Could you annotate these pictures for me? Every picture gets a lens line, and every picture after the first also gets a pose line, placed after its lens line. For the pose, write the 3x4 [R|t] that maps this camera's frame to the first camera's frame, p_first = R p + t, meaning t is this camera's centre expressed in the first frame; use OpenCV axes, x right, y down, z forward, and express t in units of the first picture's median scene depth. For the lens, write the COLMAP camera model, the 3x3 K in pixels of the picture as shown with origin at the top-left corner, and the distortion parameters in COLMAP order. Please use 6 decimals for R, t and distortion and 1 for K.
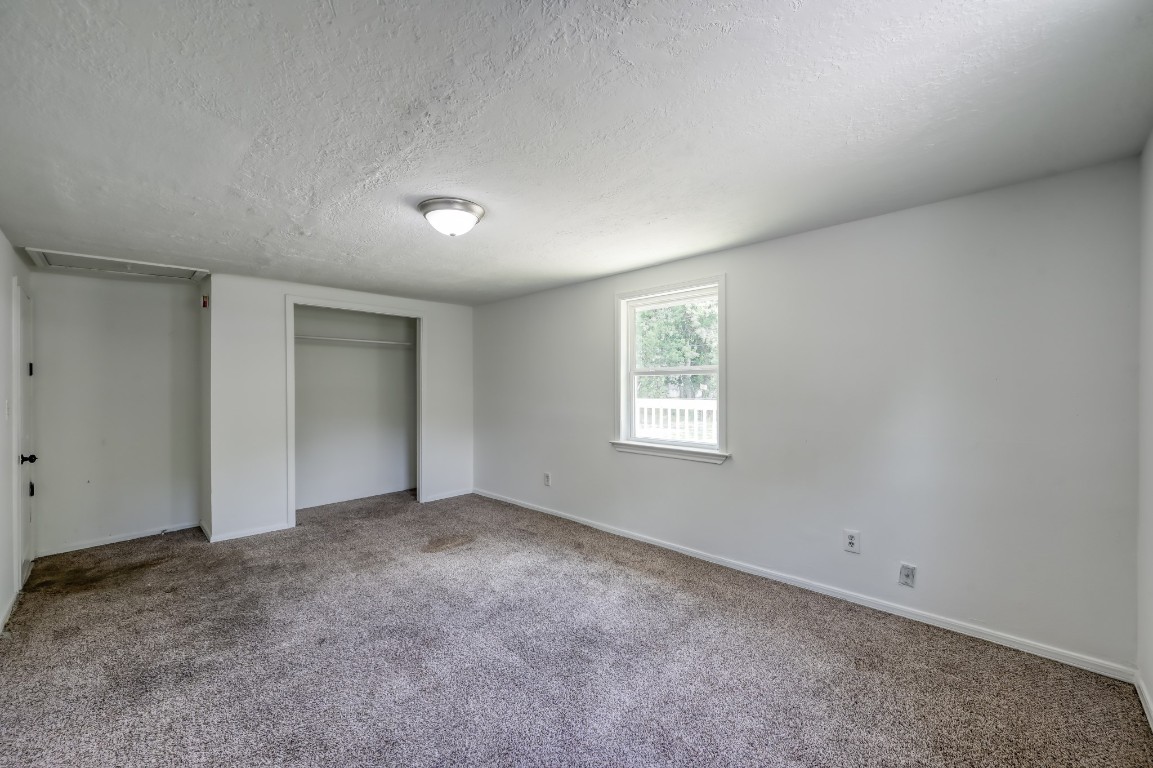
lens RADIAL K [[458.4, 0, 576.5], [0, 458.4, 384.0], [0, 0, 1]] dist [0.000127, -0.000094]
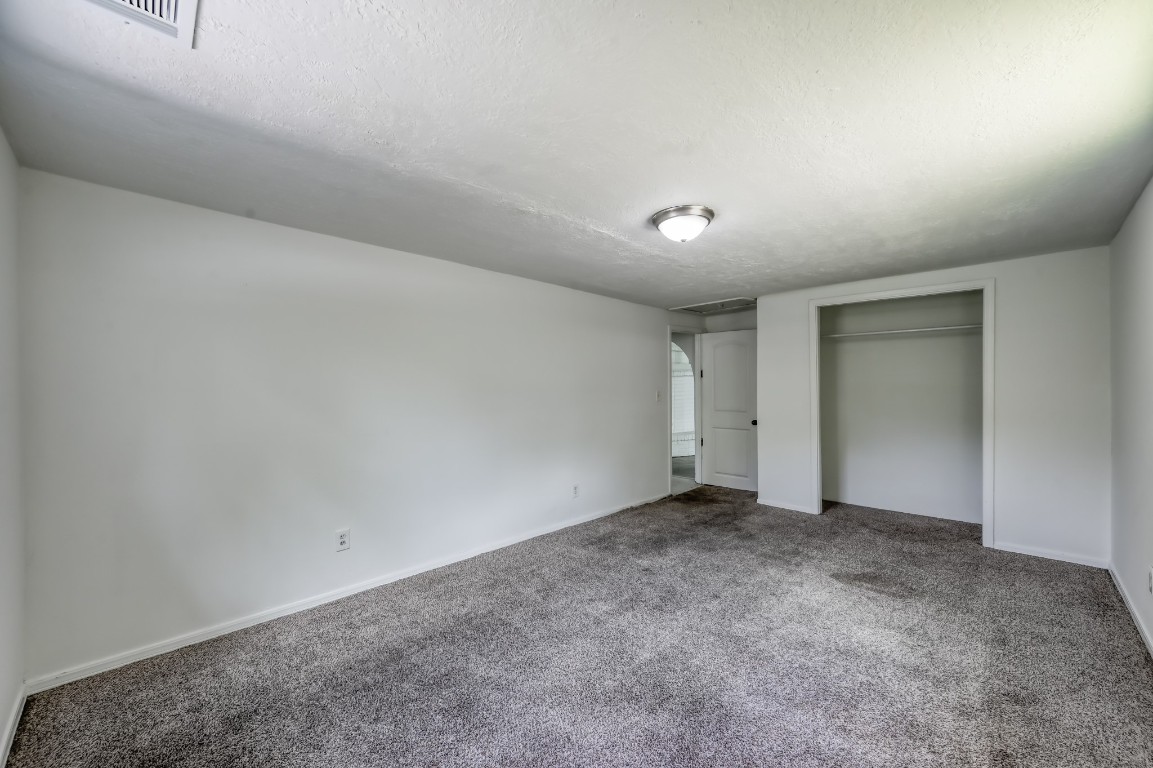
lens RADIAL K [[451.9, 0, 576.5], [0, 451.9, 384.0], [0, 0, 1]] dist [-0.000272, 0.000016]
pose [[0.003036, 0.005282, -0.999981, 0.539305], [0.005460, 0.999971, 0.005298, -0.003116], [0.999980, -0.005476, 0.003007, 0.535557]]
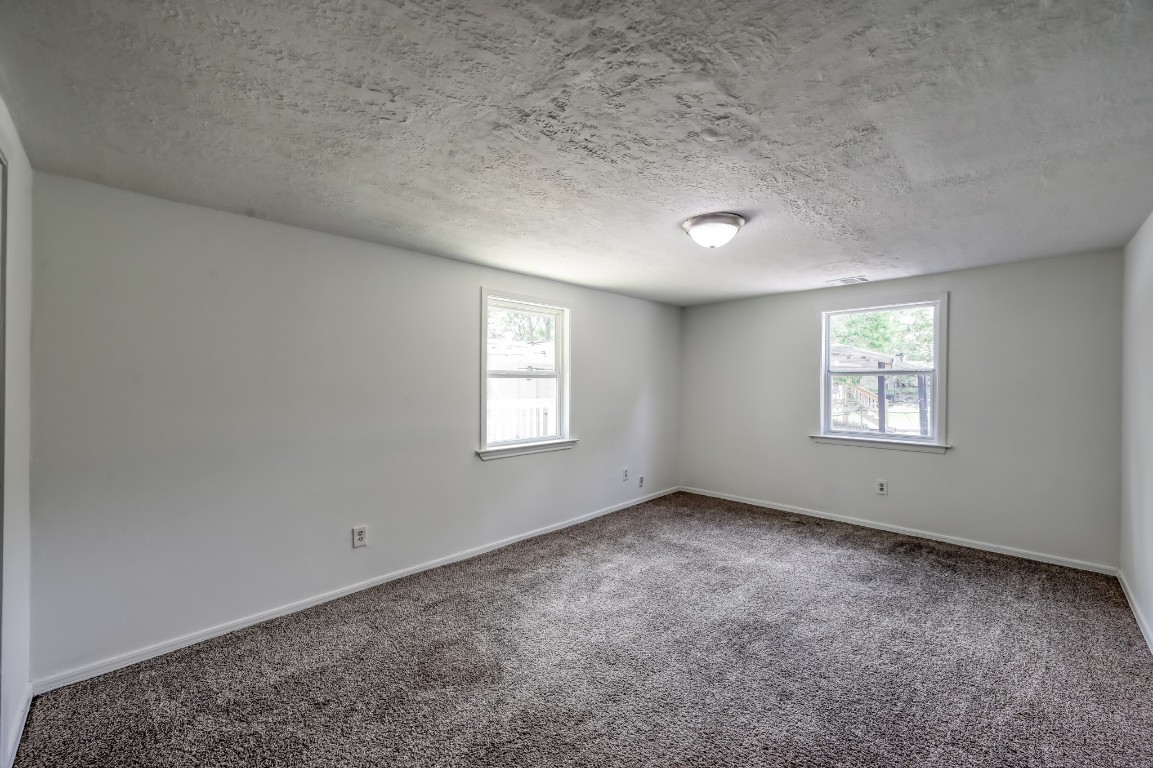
lens RADIAL K [[458.4, 0, 576.5], [0, 458.4, 384.0], [0, 0, 1]] dist [0.000127, -0.000094]
pose [[-0.003172, 0.009292, 0.999952, -0.939161], [0.007049, 0.999932, -0.009270, 0.004936], [-0.999970, 0.007019, -0.003237, 0.937239]]
